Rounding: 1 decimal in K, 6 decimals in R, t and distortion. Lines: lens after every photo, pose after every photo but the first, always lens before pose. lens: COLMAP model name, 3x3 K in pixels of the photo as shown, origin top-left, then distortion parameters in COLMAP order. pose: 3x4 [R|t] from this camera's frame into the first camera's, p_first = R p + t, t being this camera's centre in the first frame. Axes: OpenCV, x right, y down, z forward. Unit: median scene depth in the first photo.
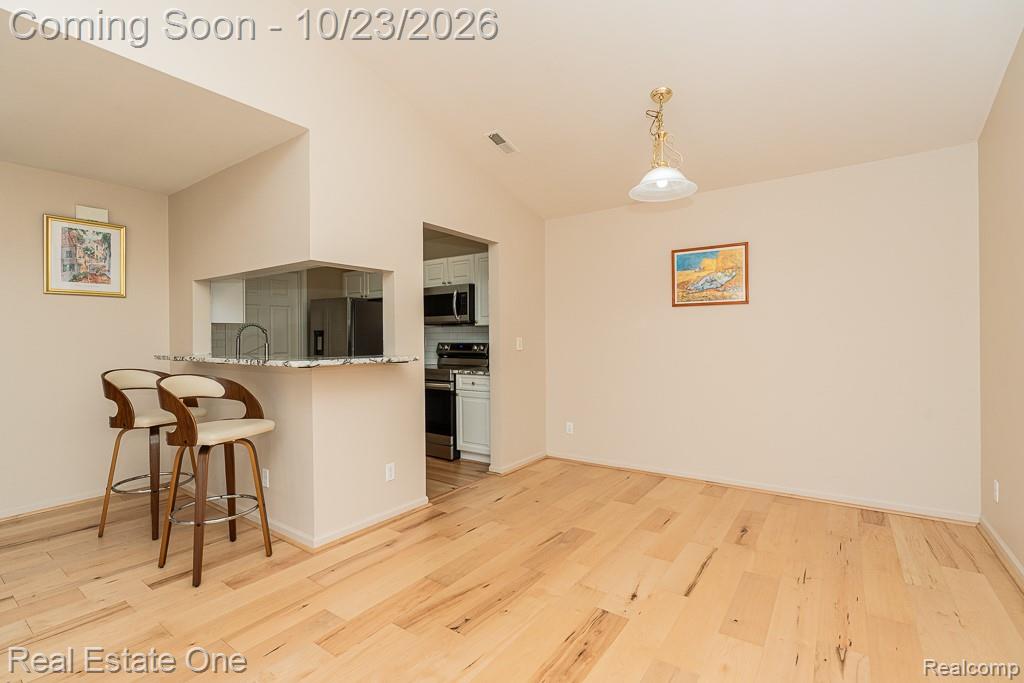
lens RADIAL K [[468.9, 0, 512.0], [0, 468.9, 341.5], [0, 0, 1]] dist [-0.000270, 0.000077]
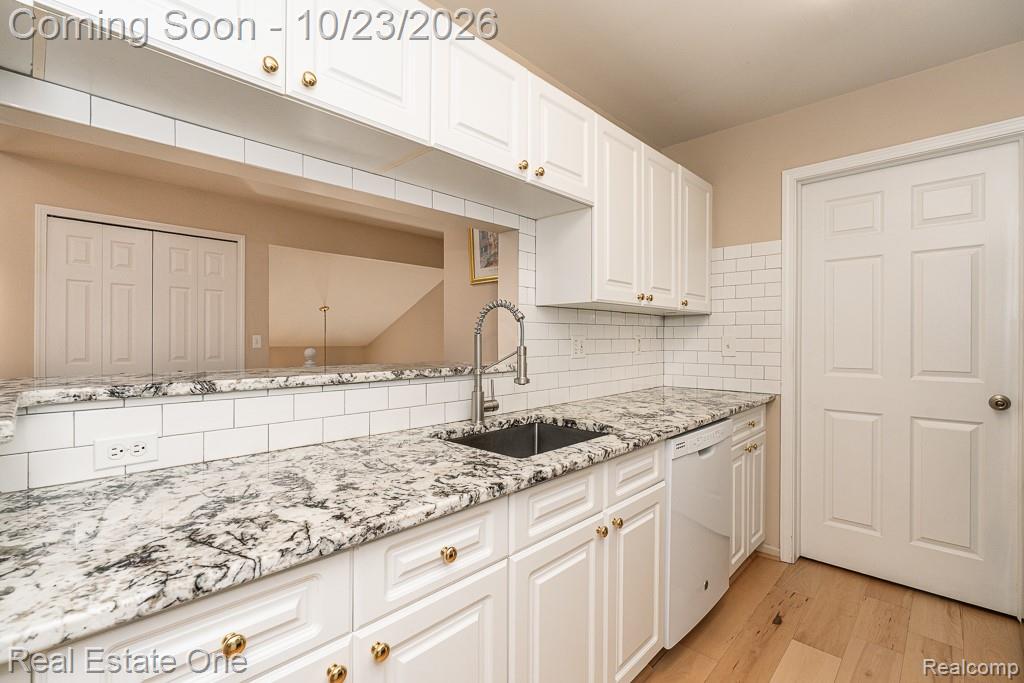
lens RADIAL K [[459.6, 0, 512.0], [0, 459.6, 341.5], [0, 0, 1]] dist [-0.012398, 0.000194]
pose [[-0.141311, 0.008796, -0.989926, -0.117170], [-0.007103, 0.999926, 0.009899, -0.003019], [0.989940, 0.008431, -0.141238, 1.064679]]
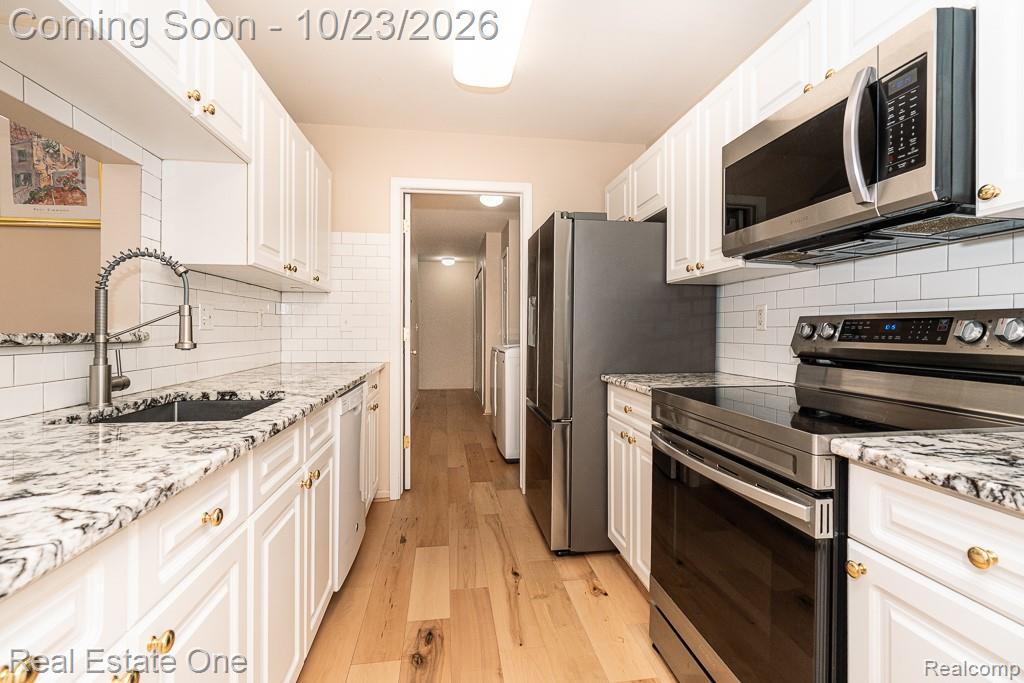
lens RADIAL K [[463.3, 0, 512.1], [0, 463.3, 332.7], [0, 0, 1]] dist [-0.003712, 0.000073]
pose [[0.693098, 0.010127, -0.720772, -0.097014], [-0.012590, 0.999919, 0.001943, 0.022366], [0.720733, 0.007728, 0.693169, 0.948965]]
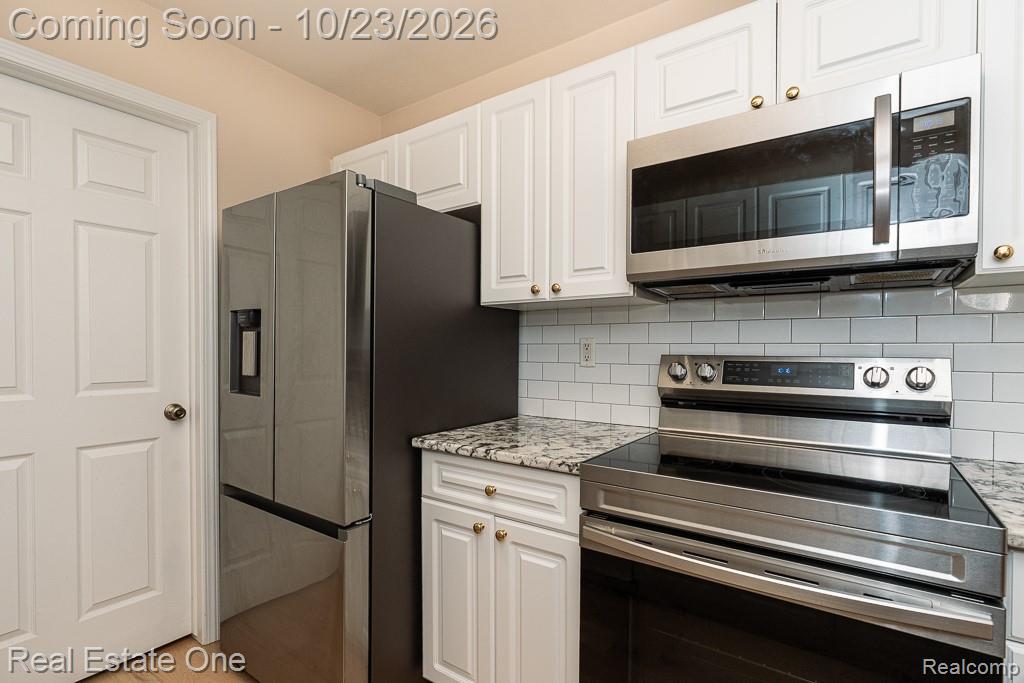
lens RADIAL K [[489.2, 0, 514.4], [0, 489.2, 355.5], [0, 0, 1]] dist [-0.002473, -0.000361]
pose [[0.999918, 0.009508, 0.008532, -0.367645], [-0.009562, 0.999934, 0.006326, 0.002789], [-0.008471, -0.006407, 0.999944, 1.032247]]
